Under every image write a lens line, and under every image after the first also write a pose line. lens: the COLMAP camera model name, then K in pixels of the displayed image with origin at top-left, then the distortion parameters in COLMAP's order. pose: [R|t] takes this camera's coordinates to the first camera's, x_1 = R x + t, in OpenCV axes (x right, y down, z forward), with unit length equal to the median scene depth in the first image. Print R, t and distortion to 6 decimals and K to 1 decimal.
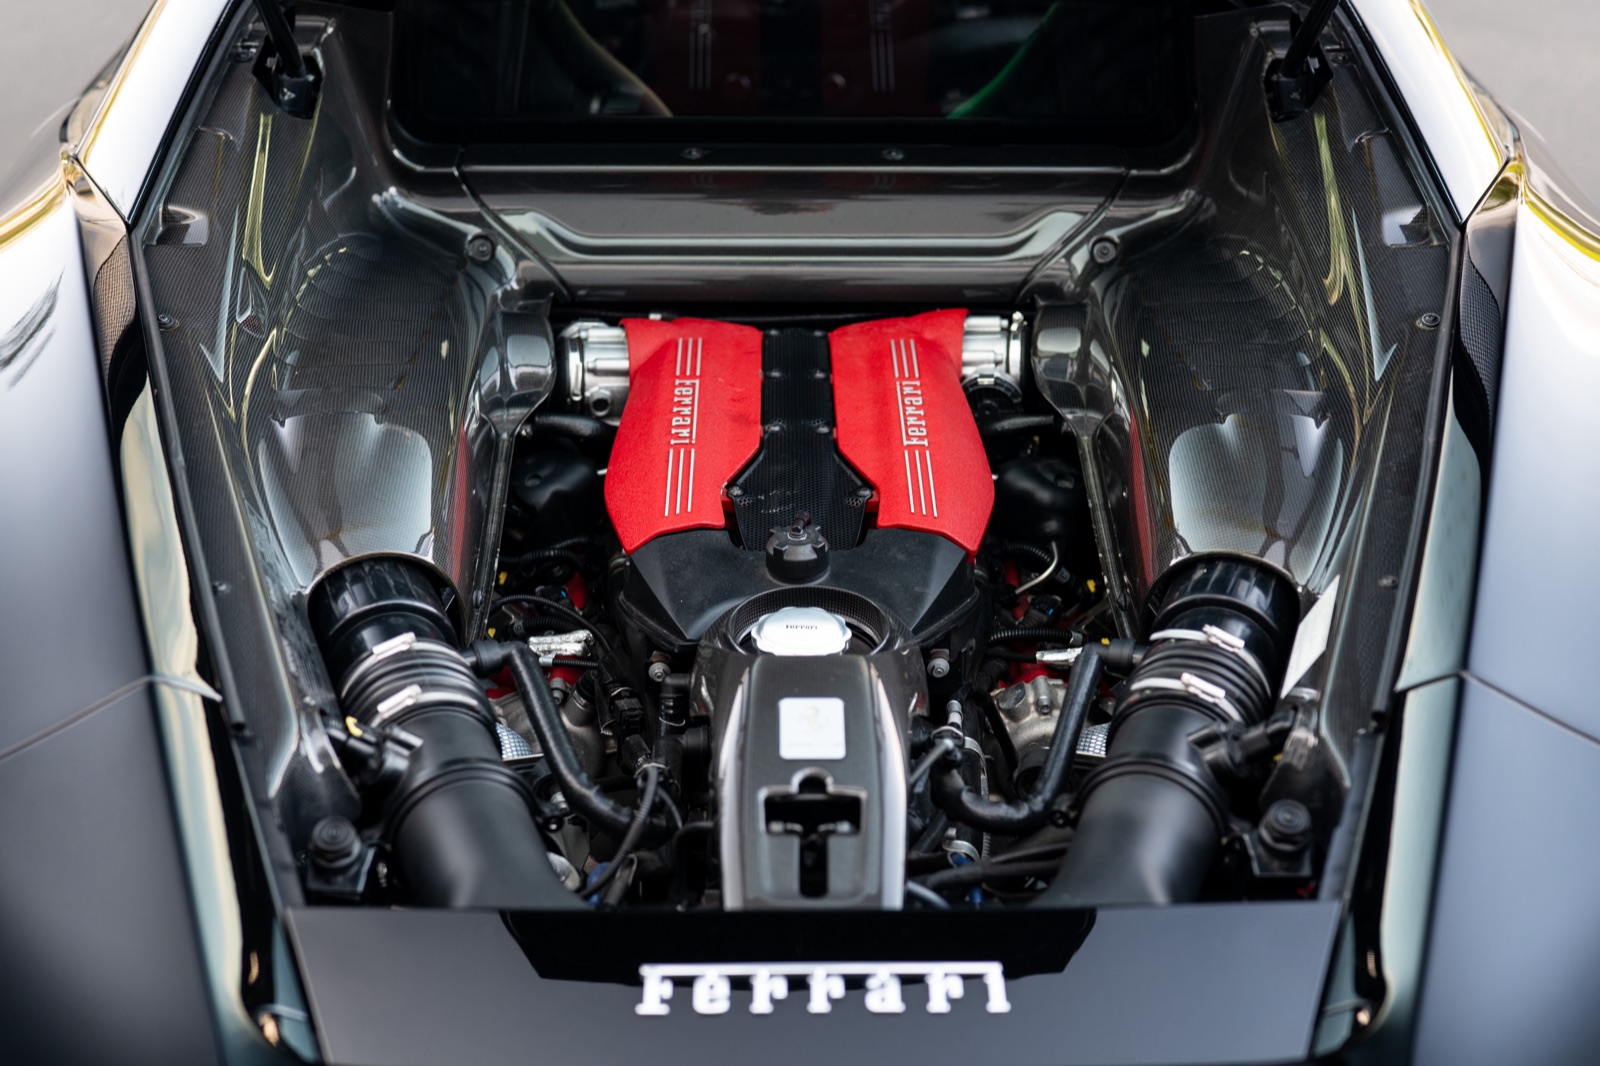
lens RADIAL K [[2195.7, 0, 800.0], [0, 2195.7, 533.0], [0, 0, 1]] dist [-0.014179, -0.000766]
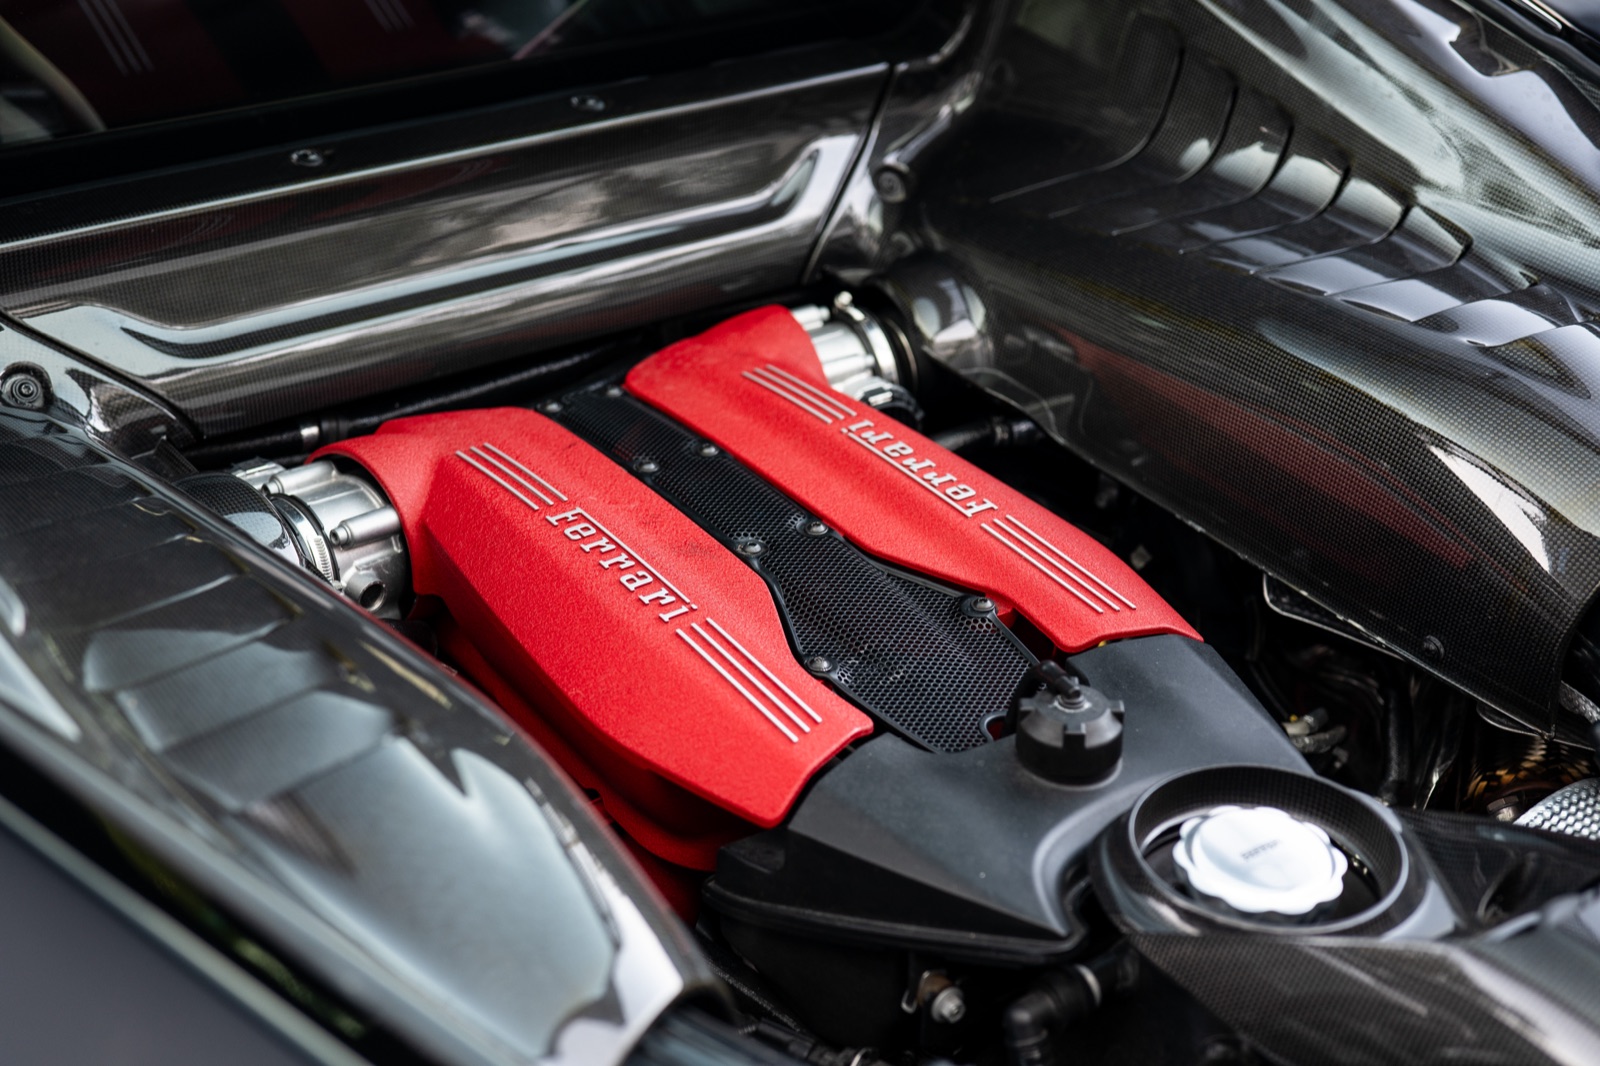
lens RADIAL K [[2195.7, 0, 800.0], [0, 2195.7, 533.0], [0, 0, 1]] dist [-0.014179, -0.000766]
pose [[0.821435, -0.275390, 0.499405, -0.277115], [0.267738, 0.959403, 0.088668, -0.092728], [-0.503549, 0.060875, 0.861819, 0.417304]]
